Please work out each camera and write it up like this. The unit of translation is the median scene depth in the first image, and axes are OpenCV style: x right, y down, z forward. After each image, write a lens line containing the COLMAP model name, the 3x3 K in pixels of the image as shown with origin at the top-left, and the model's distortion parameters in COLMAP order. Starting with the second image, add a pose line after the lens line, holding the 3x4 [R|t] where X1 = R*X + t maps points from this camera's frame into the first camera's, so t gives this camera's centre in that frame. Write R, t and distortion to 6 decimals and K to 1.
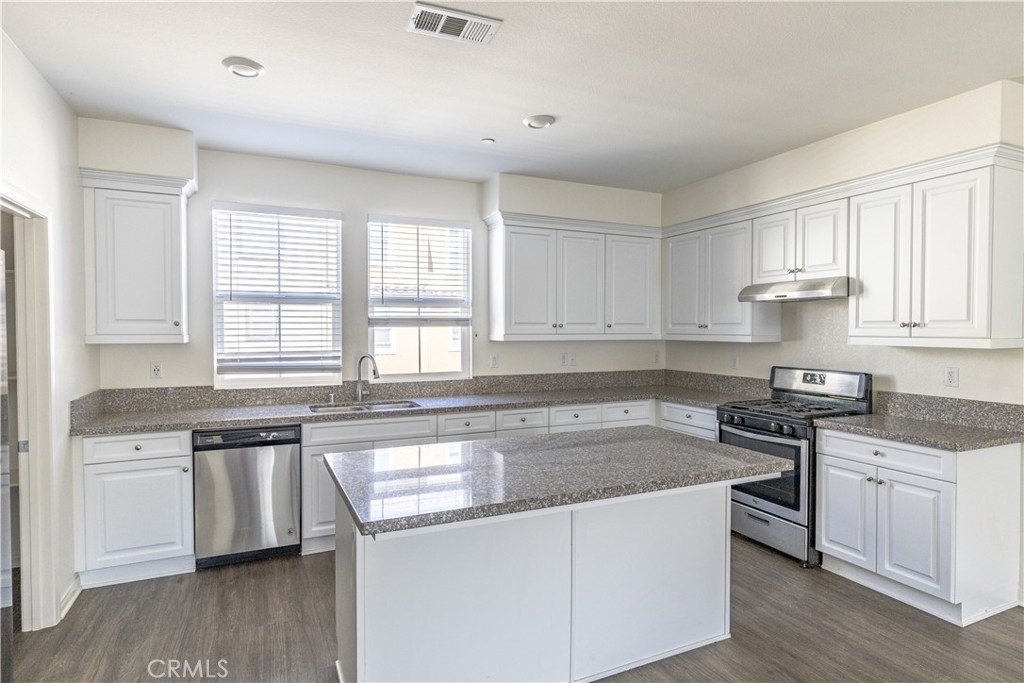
lens RADIAL K [[555.7, 0, 512.0], [0, 555.7, 341.5], [0, 0, 1]] dist [0.002801, 0.000247]
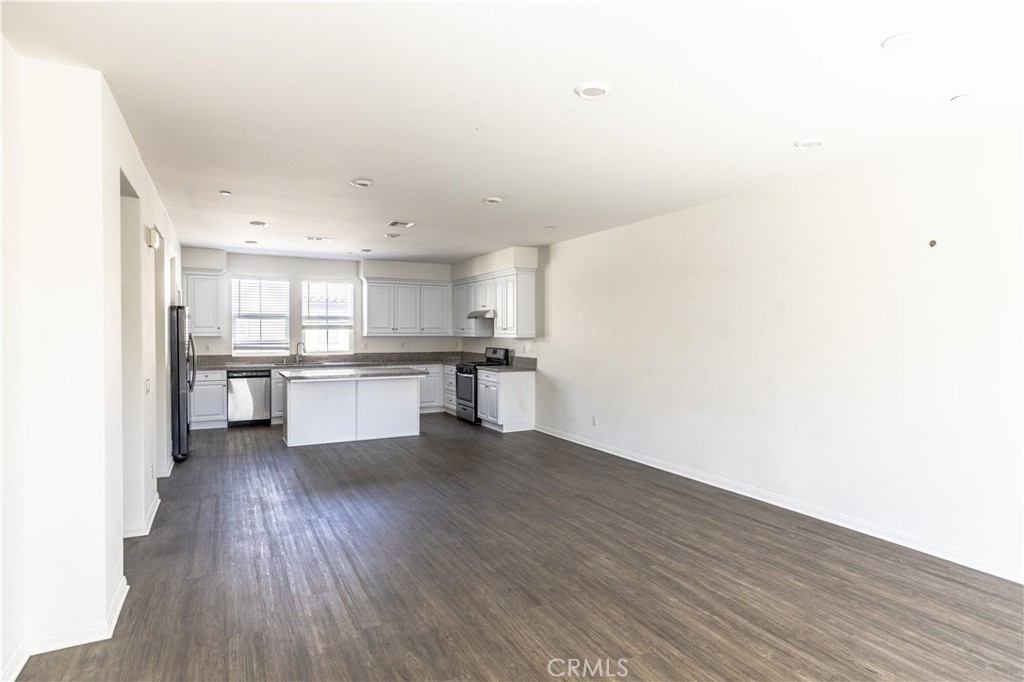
lens RADIAL K [[555.7, 0, 512.0], [0, 555.7, 341.0], [0, 0, 1]] dist [0.002801, 0.000247]
pose [[0.998709, 0.000567, 0.050784, 0.466981], [-0.000380, 0.999993, -0.003701, 0.027267], [-0.050786, 0.003677, 0.998703, -1.256187]]
